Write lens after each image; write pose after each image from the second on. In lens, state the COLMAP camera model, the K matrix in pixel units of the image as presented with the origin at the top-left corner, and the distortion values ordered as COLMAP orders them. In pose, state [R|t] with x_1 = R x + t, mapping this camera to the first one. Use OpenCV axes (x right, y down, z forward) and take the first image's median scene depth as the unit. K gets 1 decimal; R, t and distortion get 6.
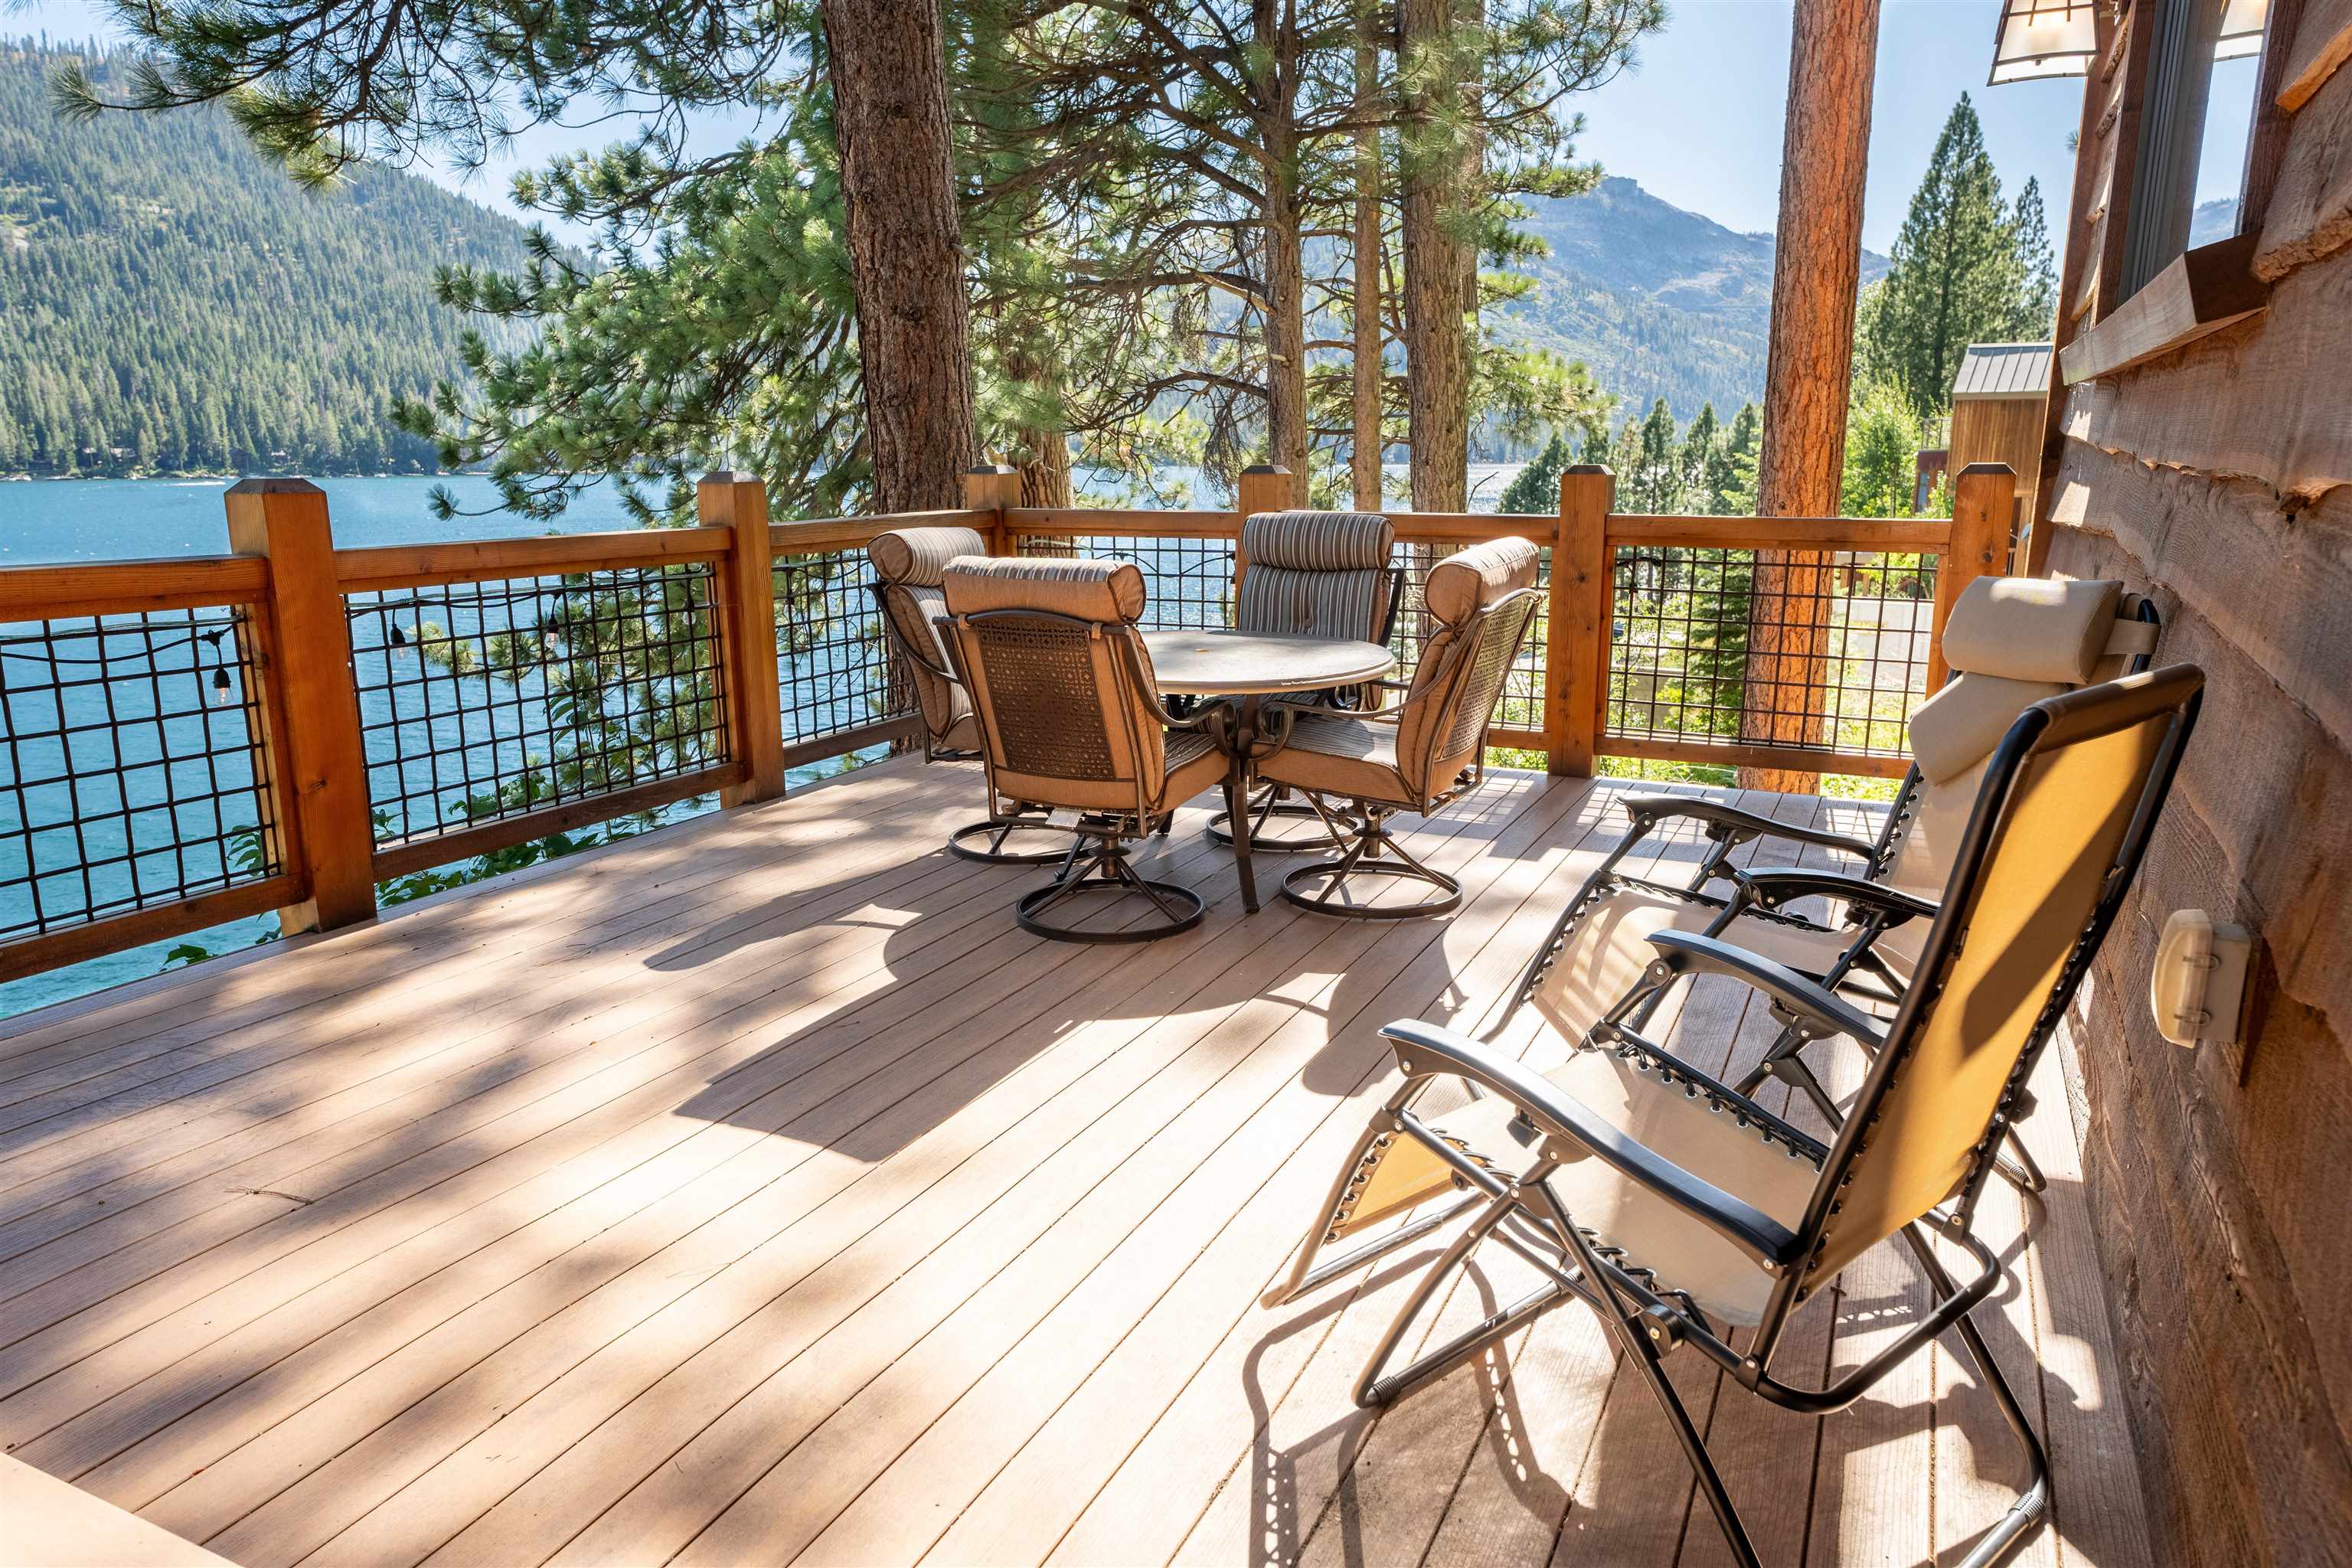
lens RADIAL K [[1548.6, 0, 1176.0], [0, 1548.6, 784.0], [0, 0, 1]] dist [0.049405, -0.000115]
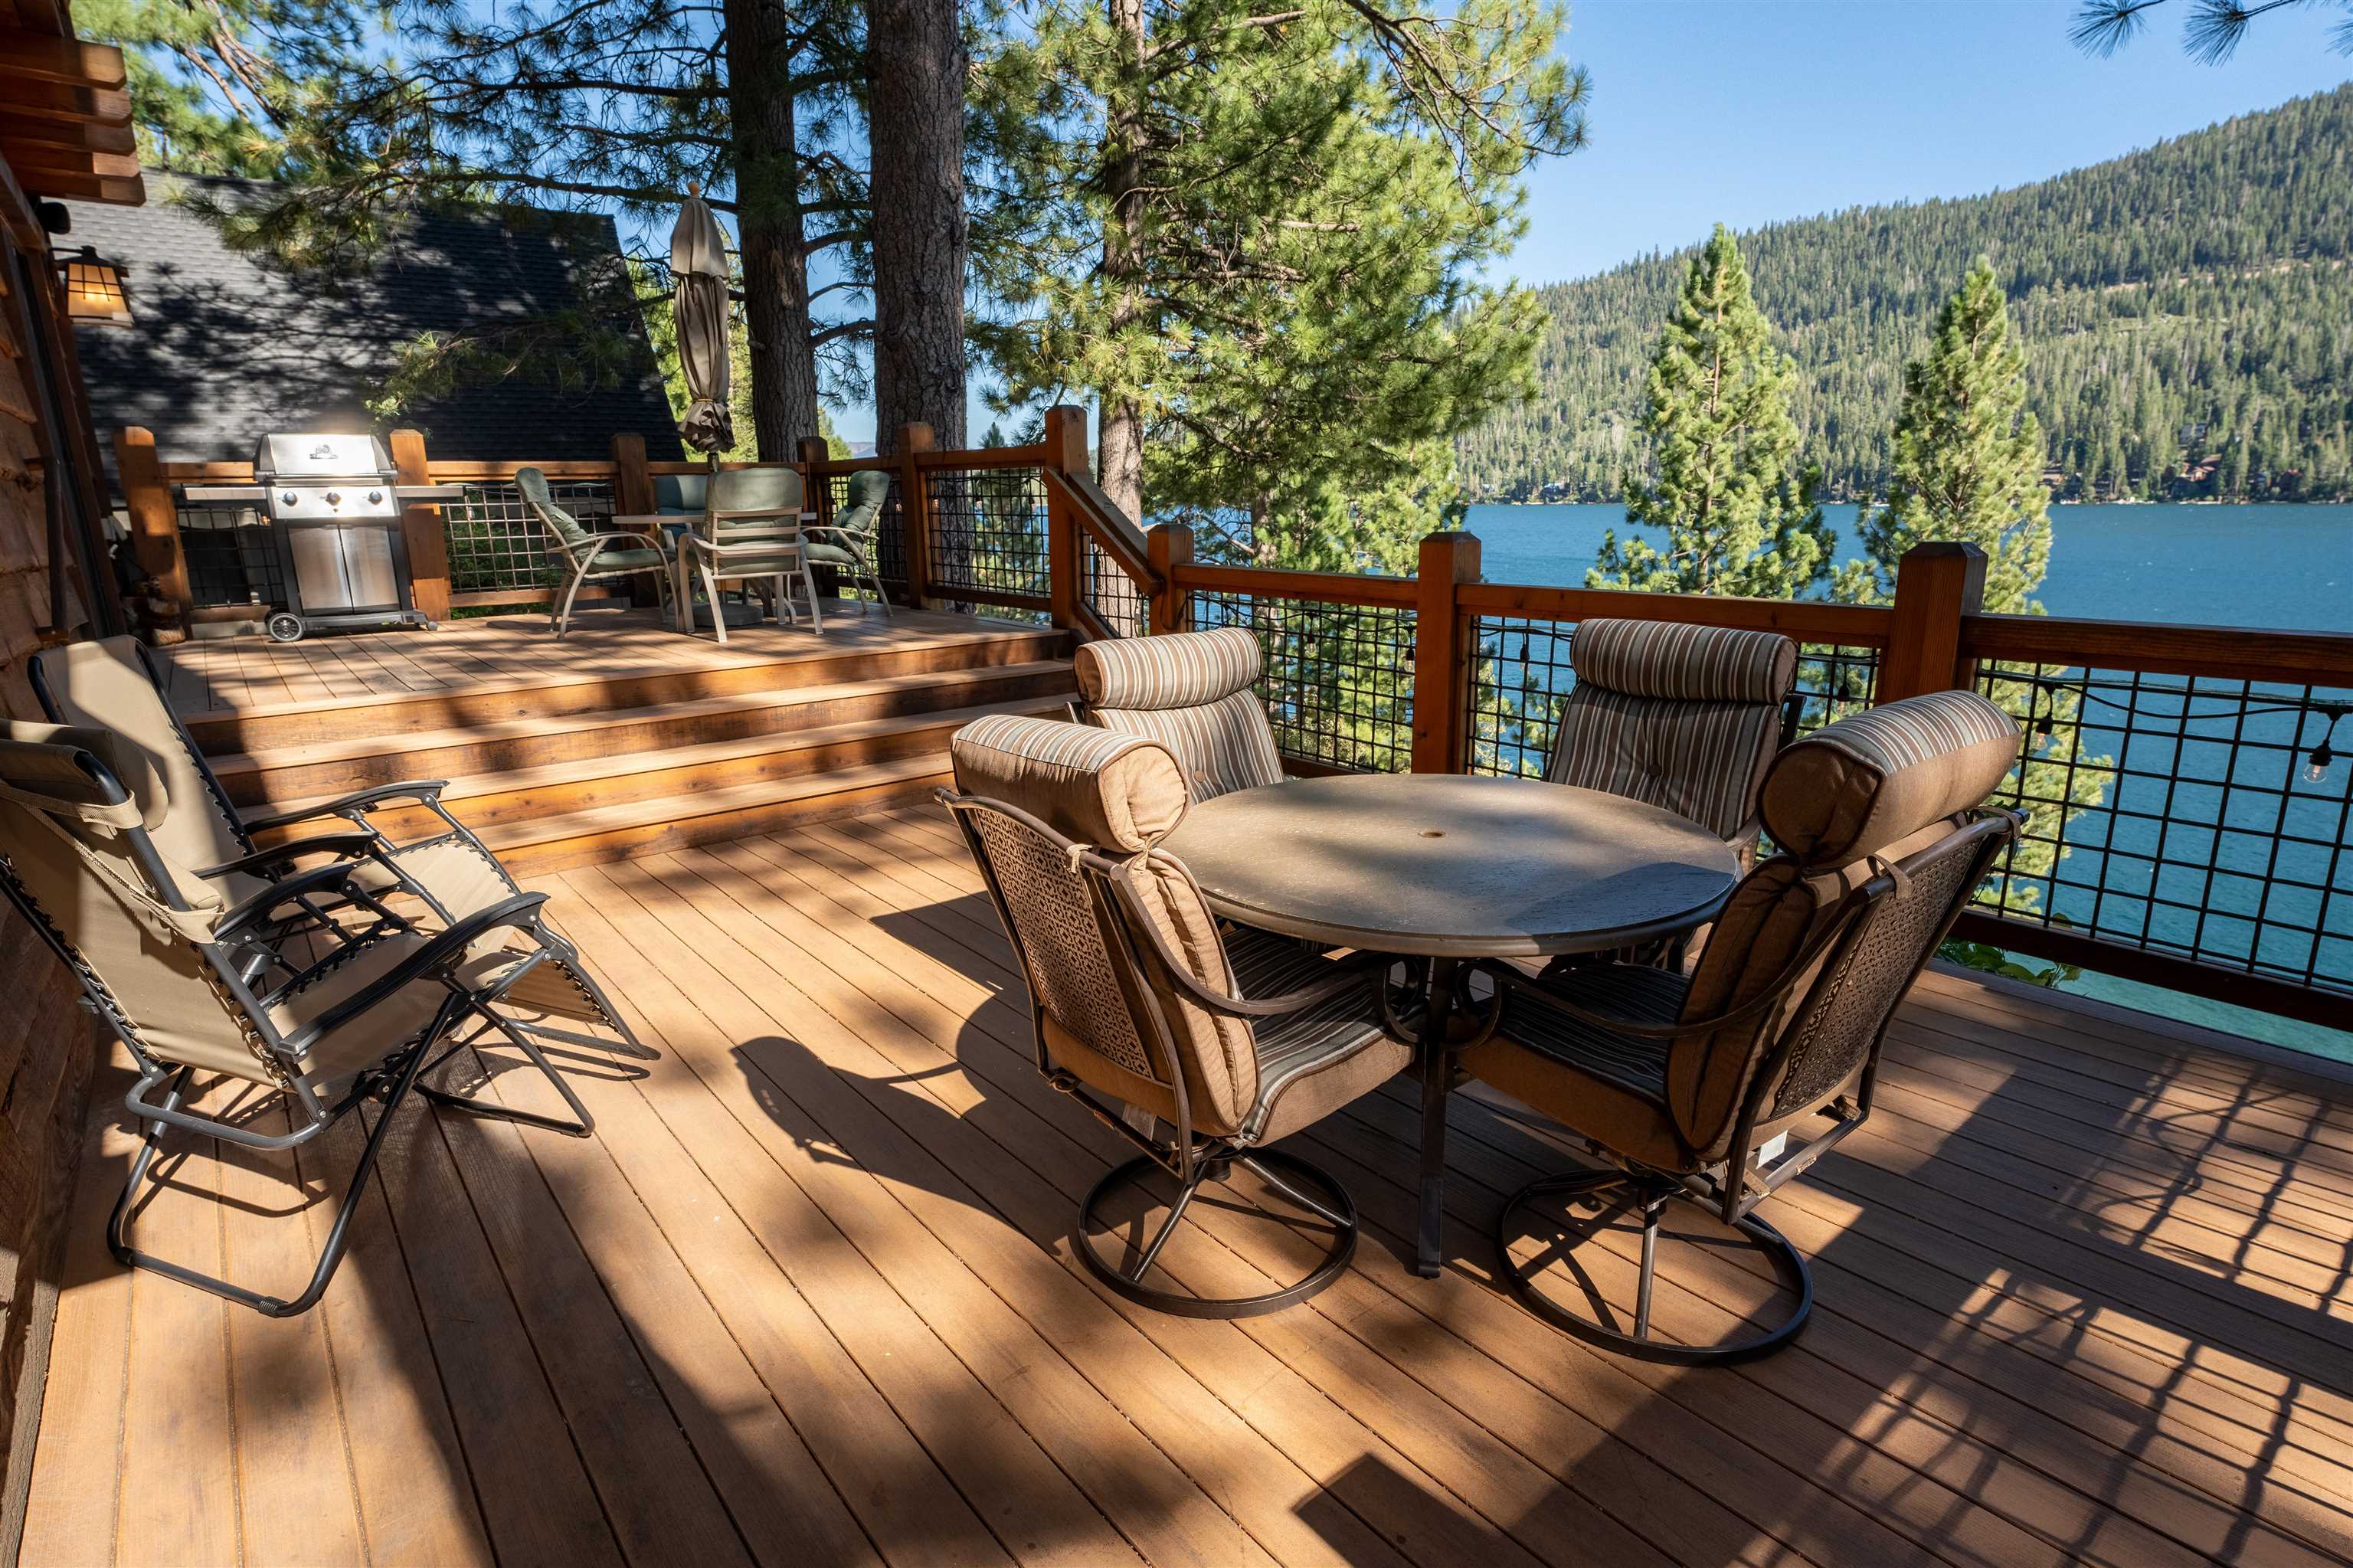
lens RADIAL K [[1185.9, 0, 1176.5], [0, 1185.9, 784.0], [0, 0, 1]] dist [-0.094443, -0.000011]
pose [[-0.423226, 0.214396, -0.880292, 0.566213], [-0.183652, 0.931129, 0.315074, -0.269892], [0.887216, 0.295015, -0.354703, 1.211678]]
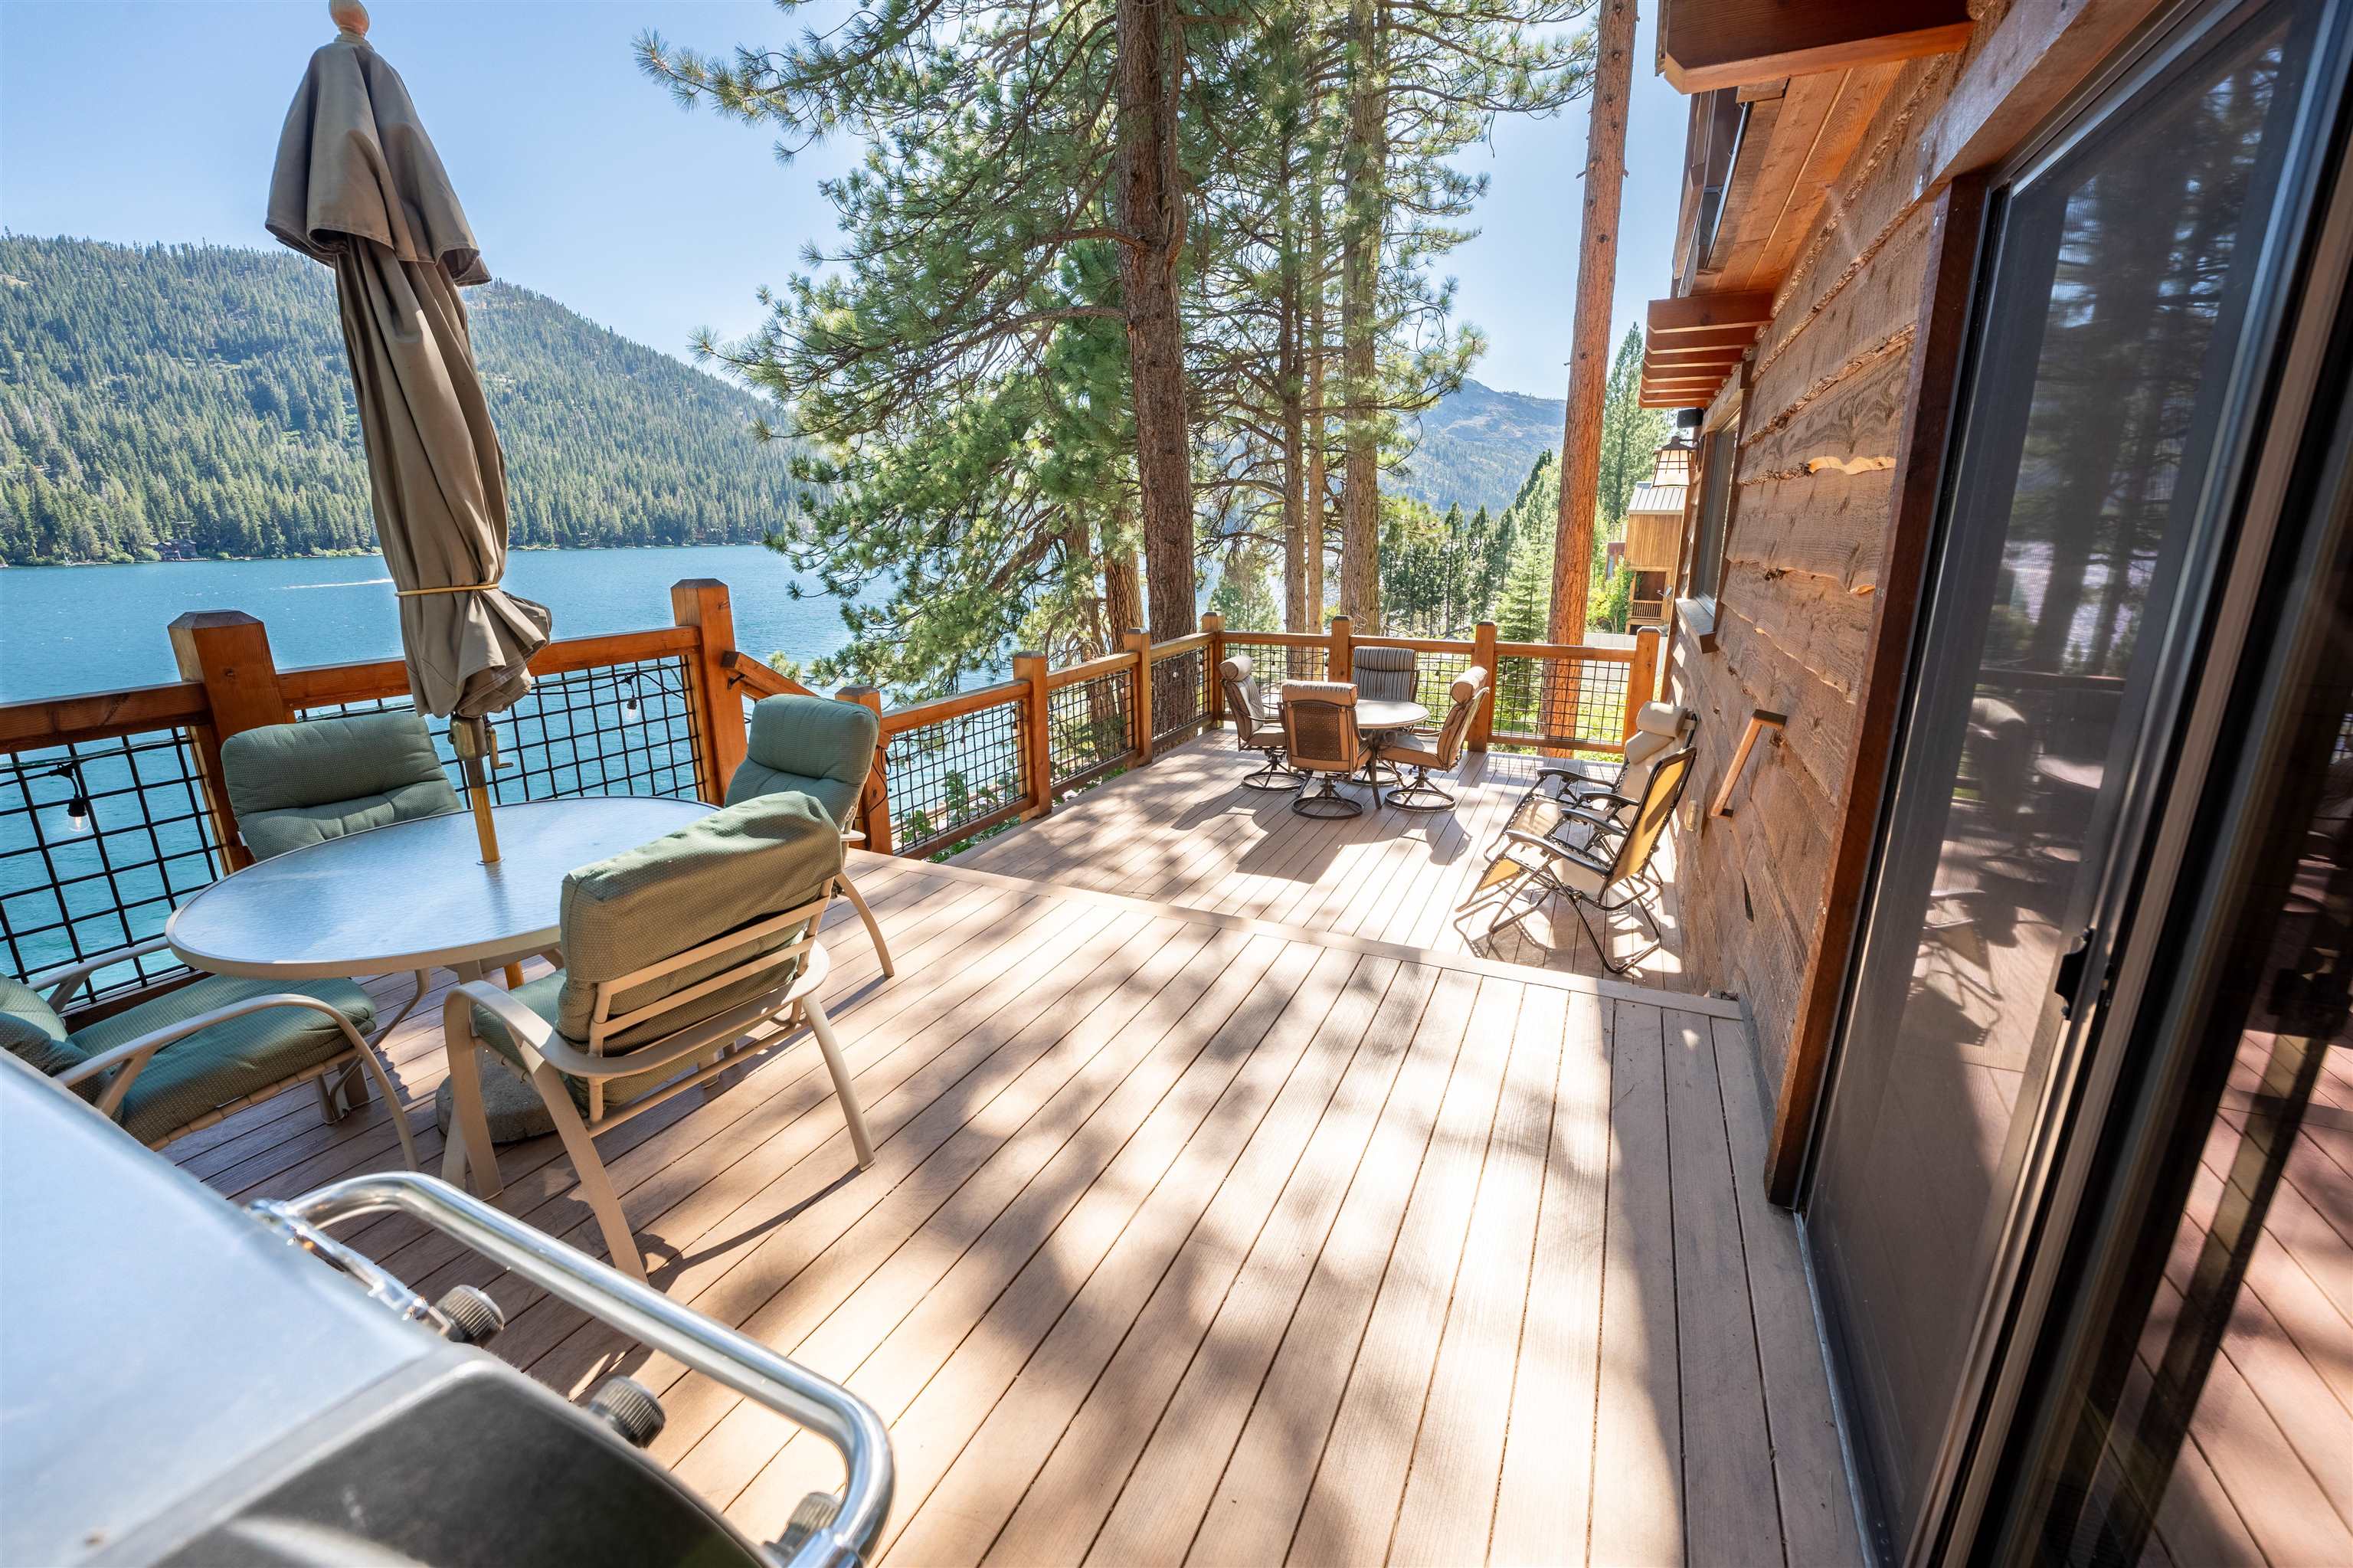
lens RADIAL K [[965.6, 0, 1176.5], [0, 965.6, 784.0], [0, 0, 1]] dist [-0.002400, -0.000280]
pose [[0.999637, -0.008127, 0.025680, -0.365588], [0.006897, 0.998842, 0.047619, -0.043419], [-0.026037, -0.047424, 0.998535, -0.690873]]
